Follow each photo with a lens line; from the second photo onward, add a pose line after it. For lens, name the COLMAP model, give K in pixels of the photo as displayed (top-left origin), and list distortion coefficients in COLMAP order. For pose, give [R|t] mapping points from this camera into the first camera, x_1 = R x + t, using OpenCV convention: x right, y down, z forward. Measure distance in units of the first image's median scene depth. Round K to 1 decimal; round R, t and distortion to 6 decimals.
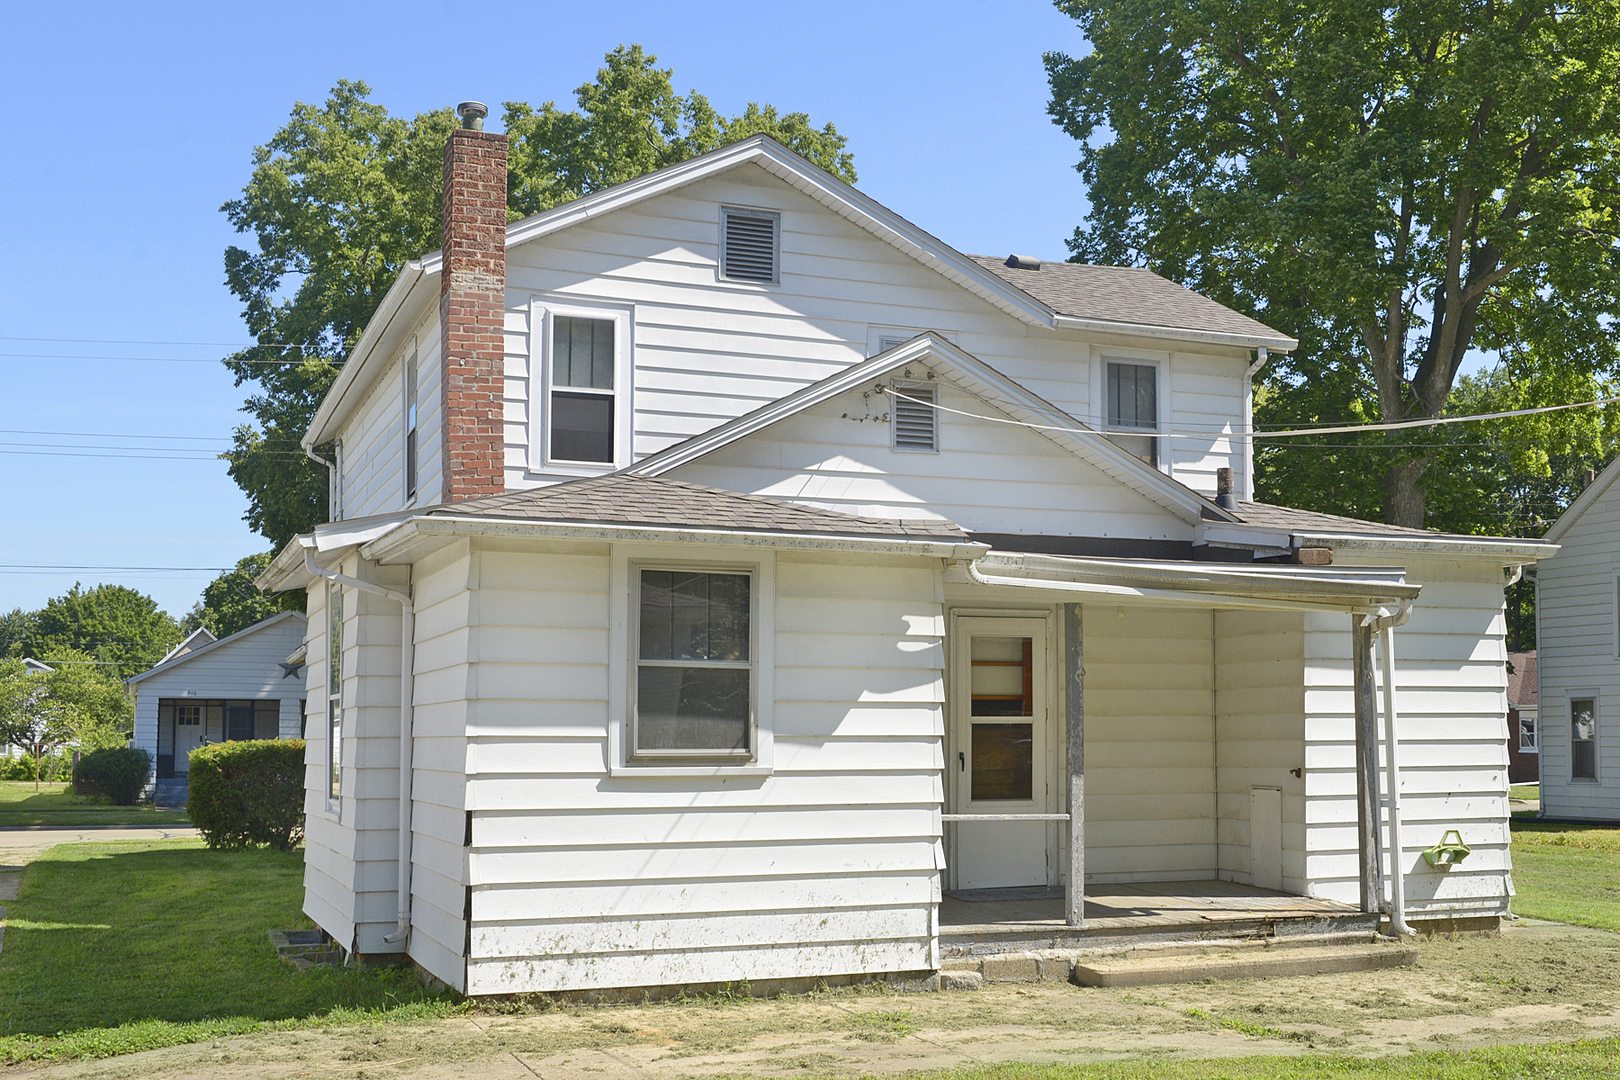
lens RADIAL K [[1940.3, 0, 811.8], [0, 1940.3, 543.1], [0, 0, 1]] dist [-0.033830, 0.000000]
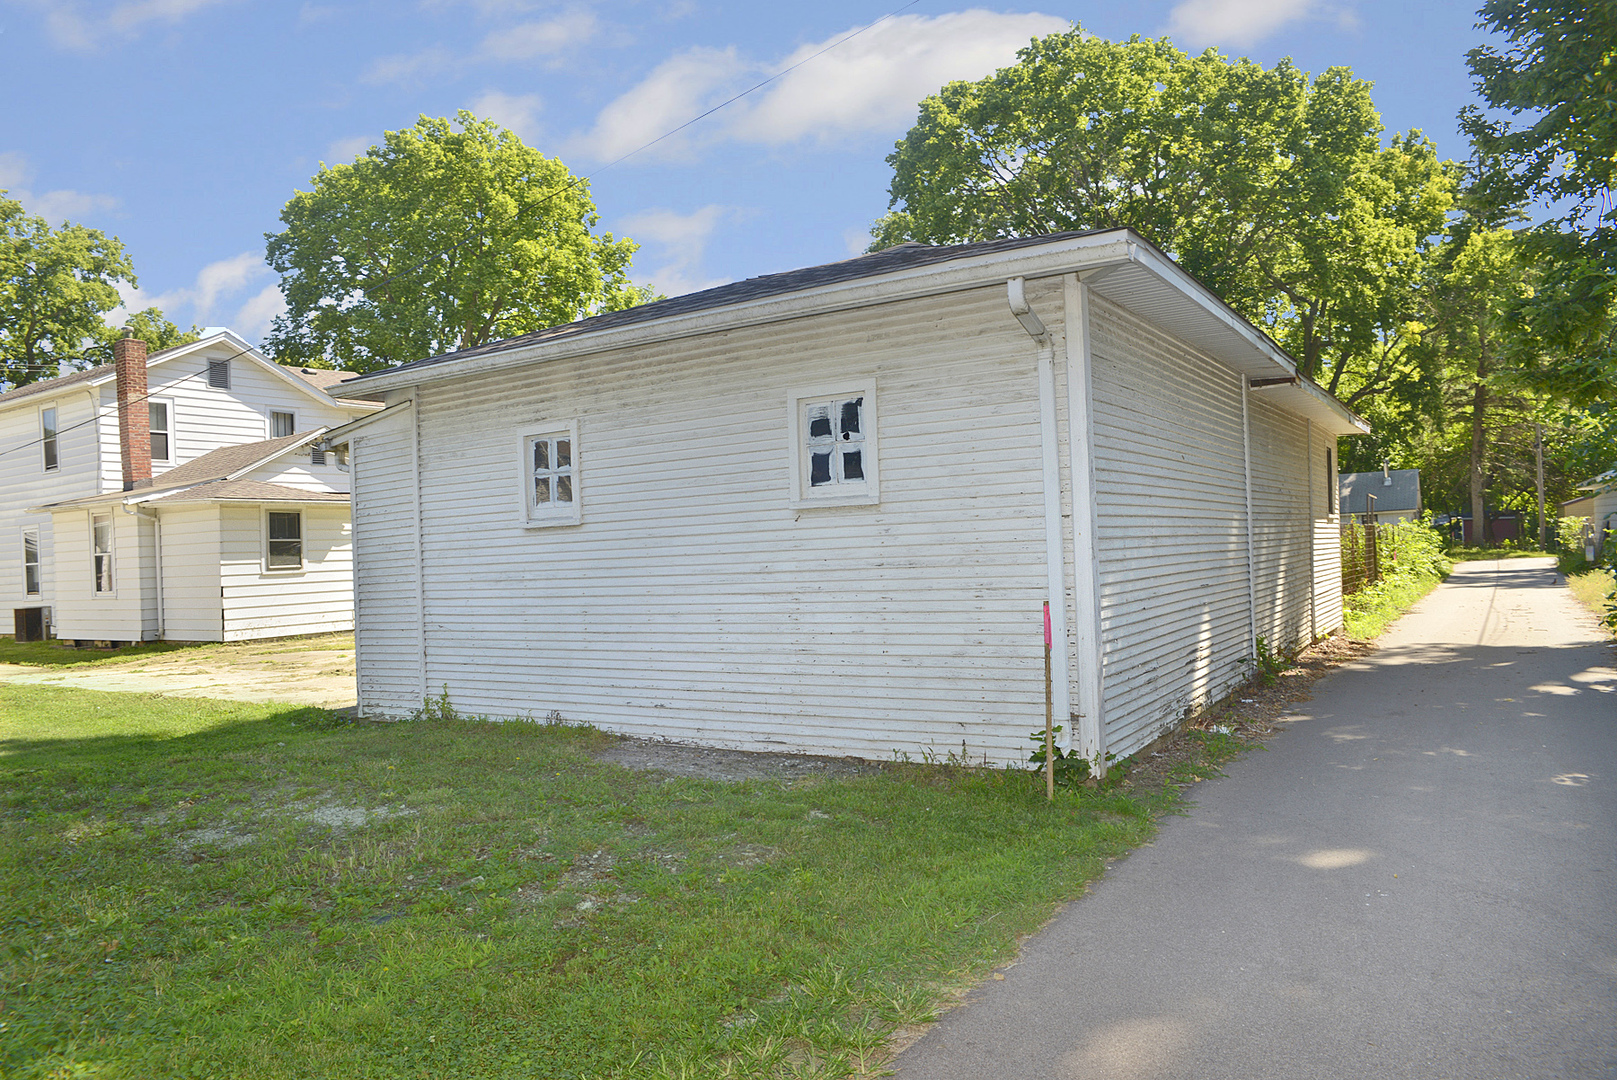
lens RADIAL K [[1080.4, 0, 810.4], [0, 1080.4, 543.8], [0, 0, 1]] dist [0.005827, 0.002330]
pose [[0.792018, -0.027807, 0.609864, -0.449548], [-0.022660, 0.996935, 0.074884, -0.084864], [-0.610077, -0.073129, 0.788960, -0.948162]]
